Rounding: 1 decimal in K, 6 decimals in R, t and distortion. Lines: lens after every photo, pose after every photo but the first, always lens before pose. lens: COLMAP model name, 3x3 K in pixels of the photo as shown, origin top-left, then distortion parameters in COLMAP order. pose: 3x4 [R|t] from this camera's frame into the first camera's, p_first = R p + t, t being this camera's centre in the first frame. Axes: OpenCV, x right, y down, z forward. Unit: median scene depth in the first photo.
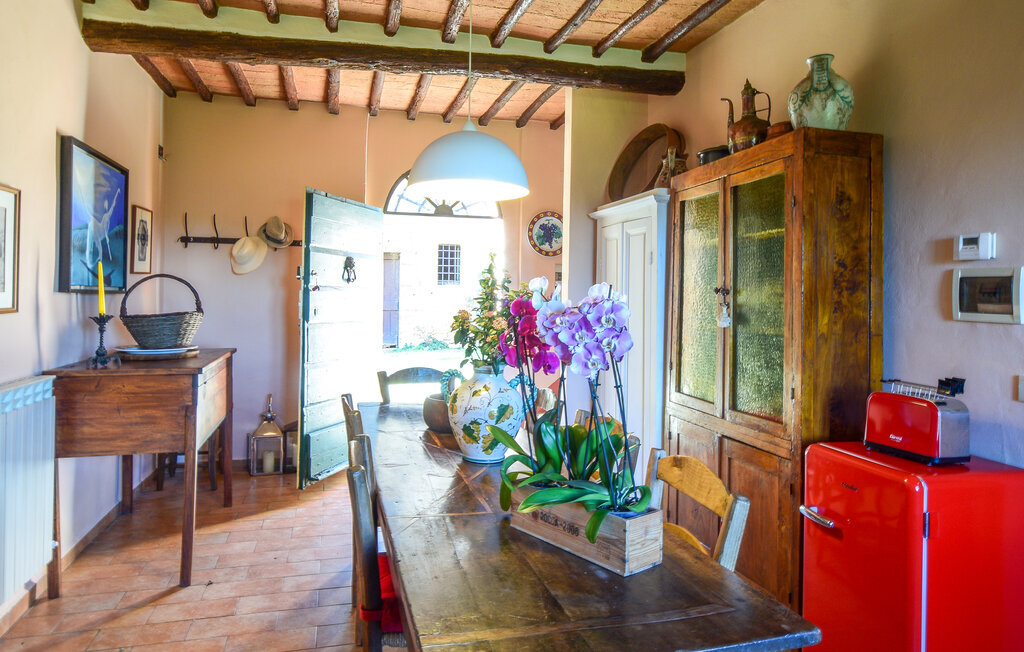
lens RADIAL K [[622.2, 0, 512.1], [0, 622.2, 287.2], [0, 0, 1]] dist [0.000250, 0.000040]
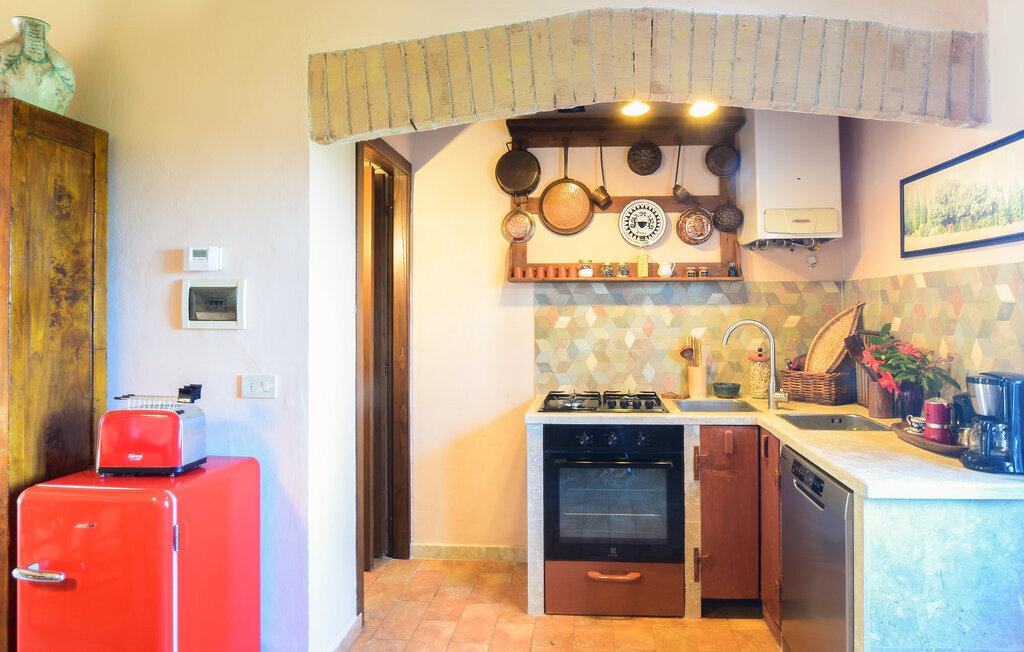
lens RADIAL K [[616.1, 0, 515.1], [0, 616.1, 291.8], [0, 0, 1]] dist [-0.007961, -0.002274]
pose [[0.353268, 0.009778, 0.935471, -0.042478], [-0.001993, 0.999951, -0.009699, 0.000410], [-0.935520, 0.001562, 0.353270, 0.110522]]
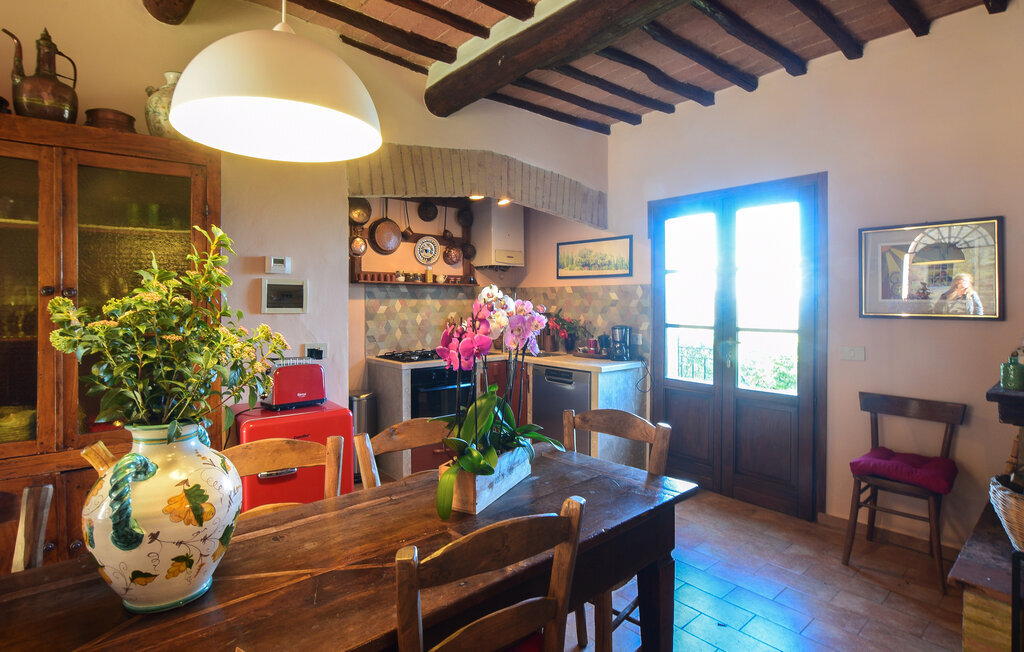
lens RADIAL K [[524.3, 0, 477.5], [0, 524.3, 292.4], [0, 0, 1]] dist [-0.001814, -0.000434]
pose [[-0.370066, 0.001097, 0.929005, -0.547243], [-0.017952, 0.999804, -0.008332, 0.004132], [-0.928832, -0.019761, -0.369974, 0.866562]]
